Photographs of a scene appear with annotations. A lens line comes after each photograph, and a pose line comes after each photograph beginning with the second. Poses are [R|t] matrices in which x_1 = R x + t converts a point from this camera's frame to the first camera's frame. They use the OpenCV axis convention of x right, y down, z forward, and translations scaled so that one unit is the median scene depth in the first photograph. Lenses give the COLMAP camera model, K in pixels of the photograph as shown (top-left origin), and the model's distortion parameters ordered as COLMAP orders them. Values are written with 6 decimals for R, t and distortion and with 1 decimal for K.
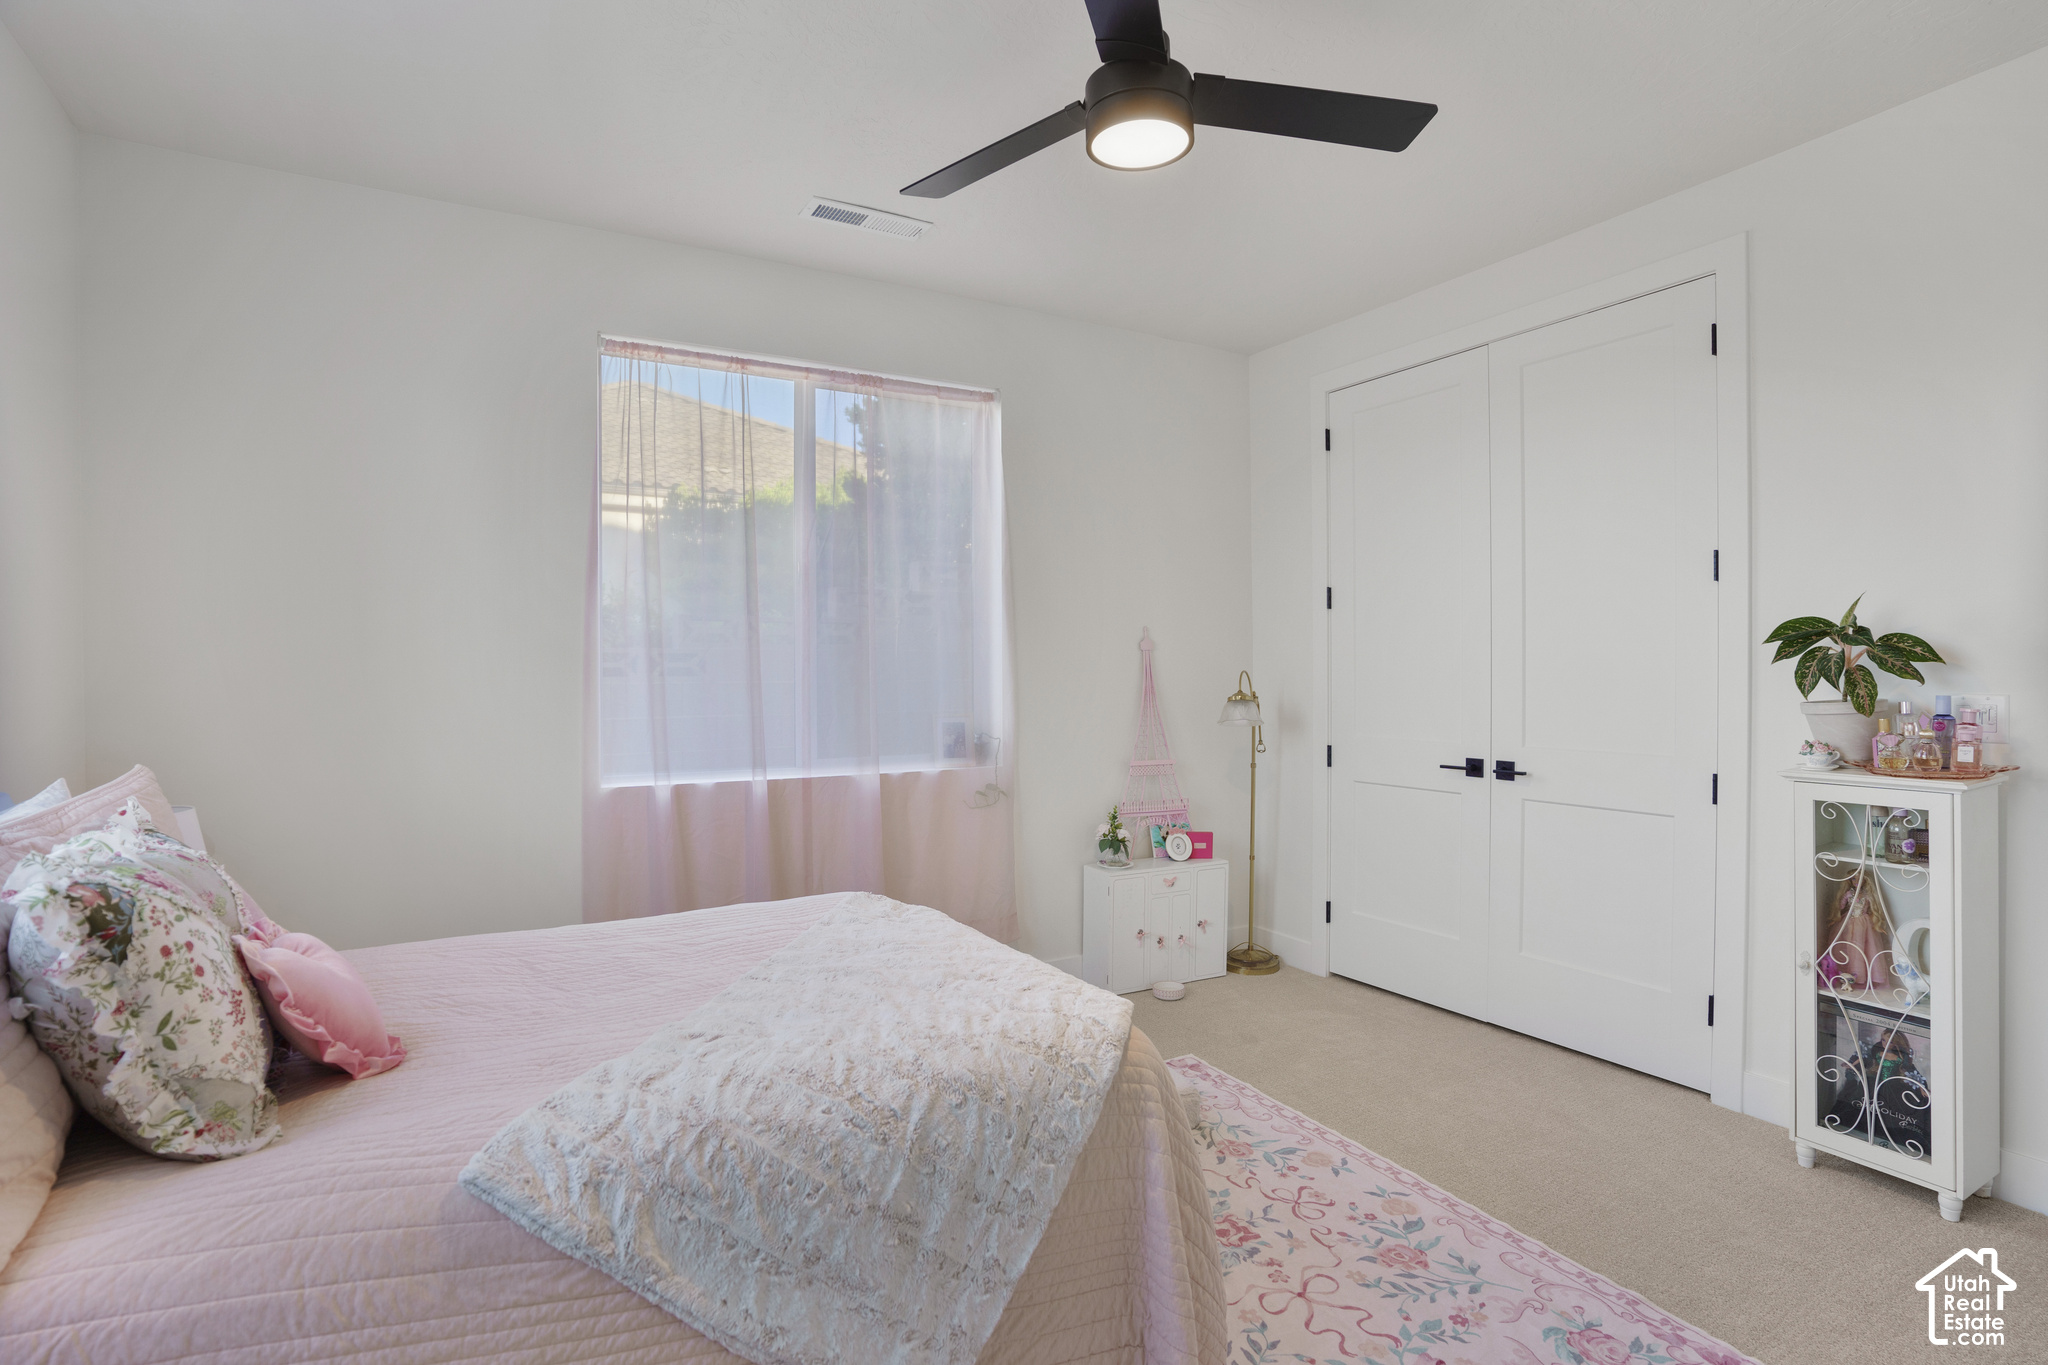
lens RADIAL K [[1055.2, 0, 1024.0], [0, 1055.2, 682.5], [0, 0, 1]] dist [0.001544, 0.000603]
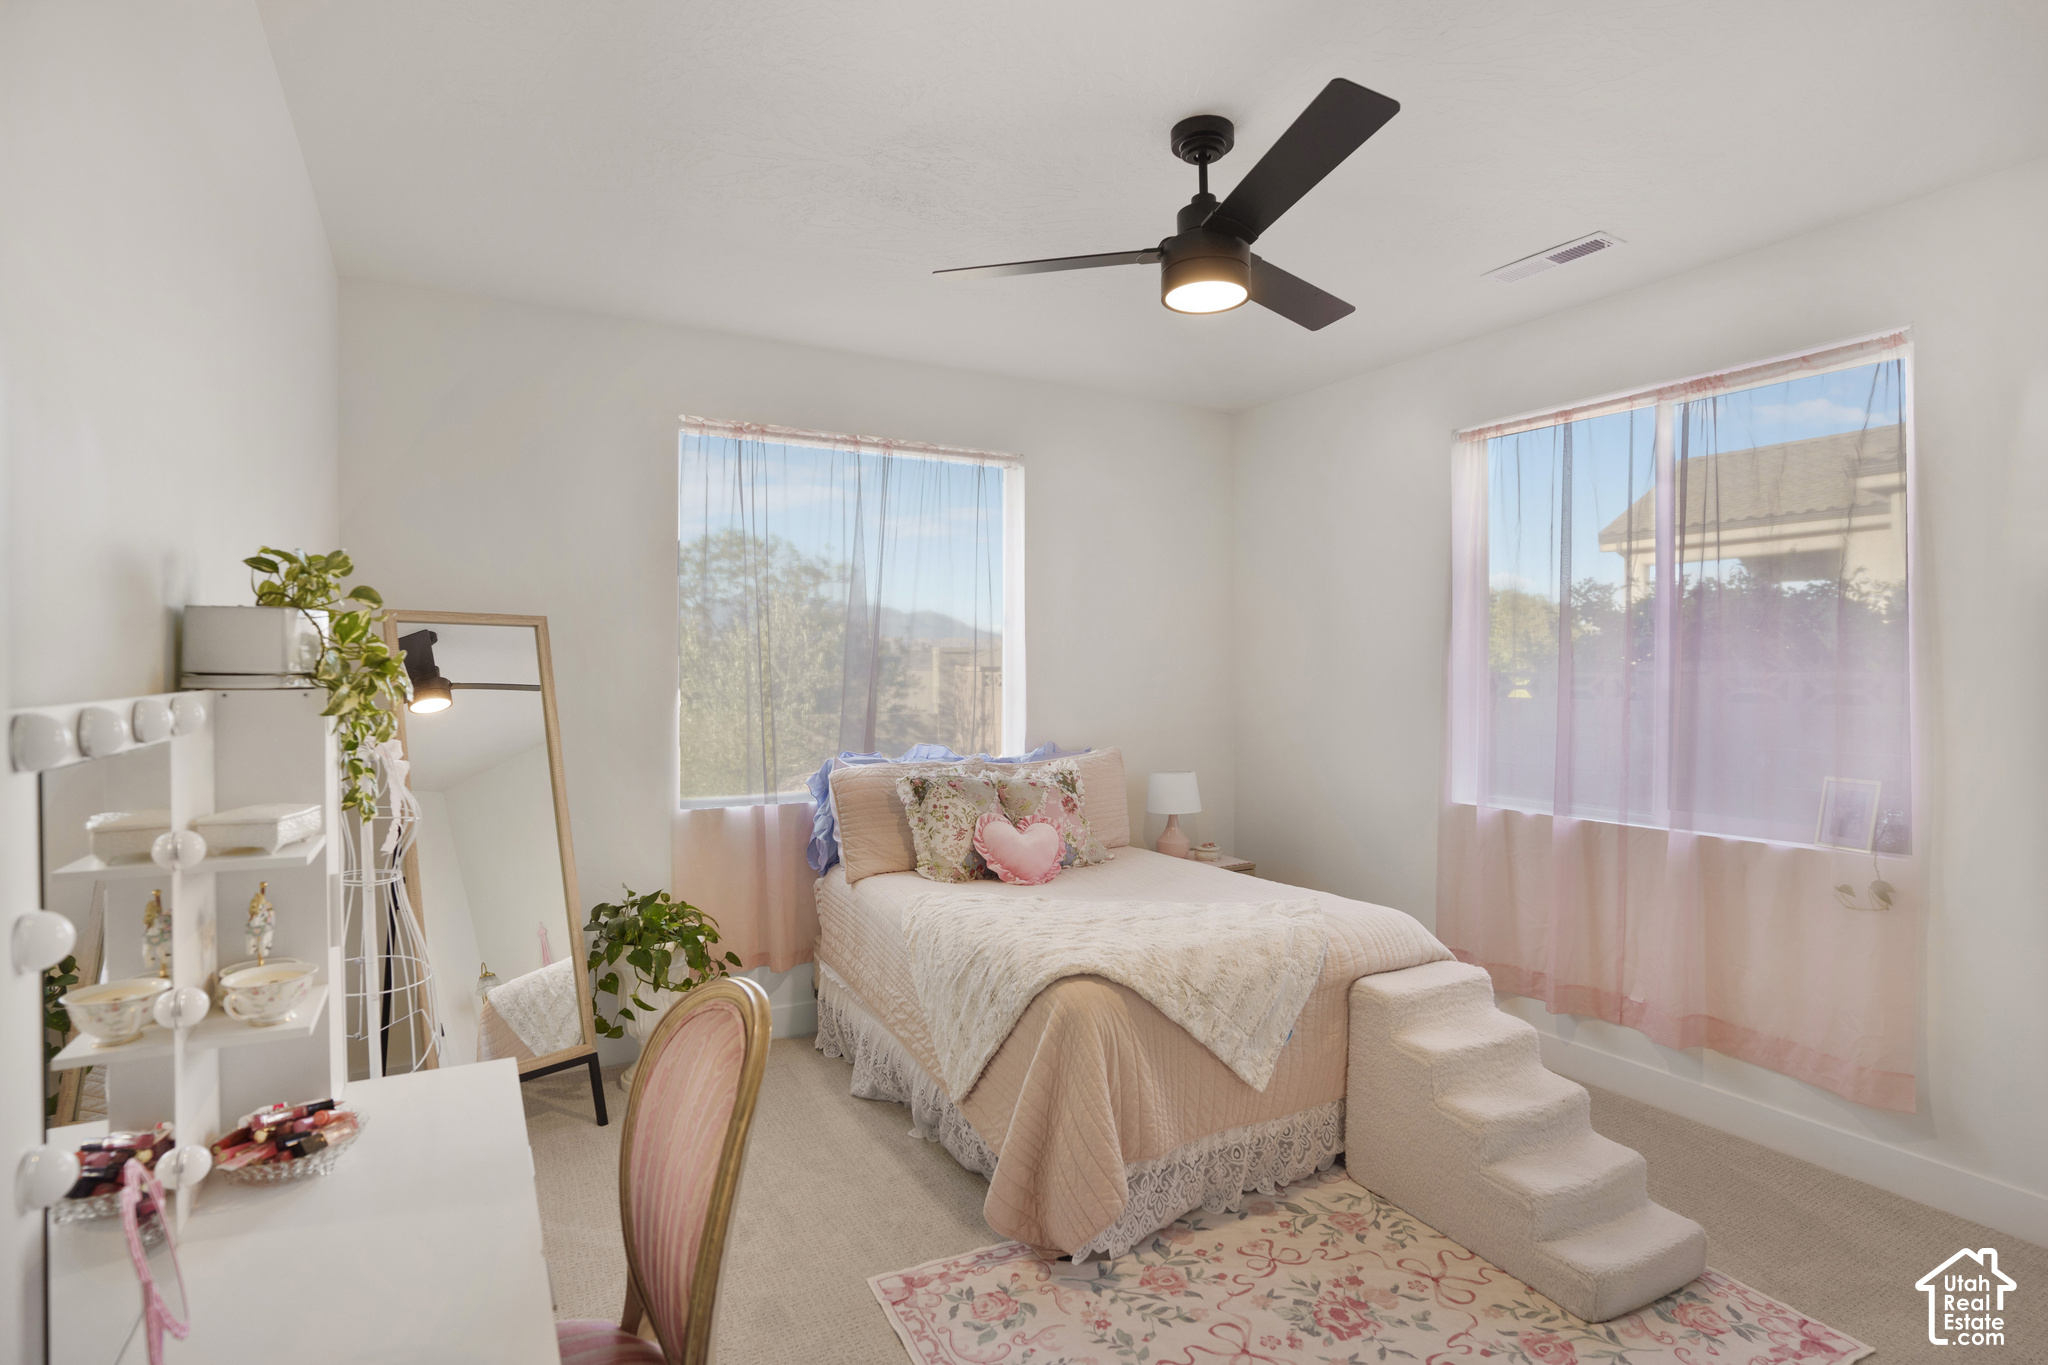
lens RADIAL K [[1055.2, 0, 1024.0], [0, 1055.2, 682.5], [0, 0, 1]] dist [0.001544, 0.000603]
pose [[-0.017260, 0.027961, -0.999460, 1.098470], [-0.007278, 0.999579, 0.028090, -0.090008], [0.999825, 0.007759, -0.017049, 0.679490]]
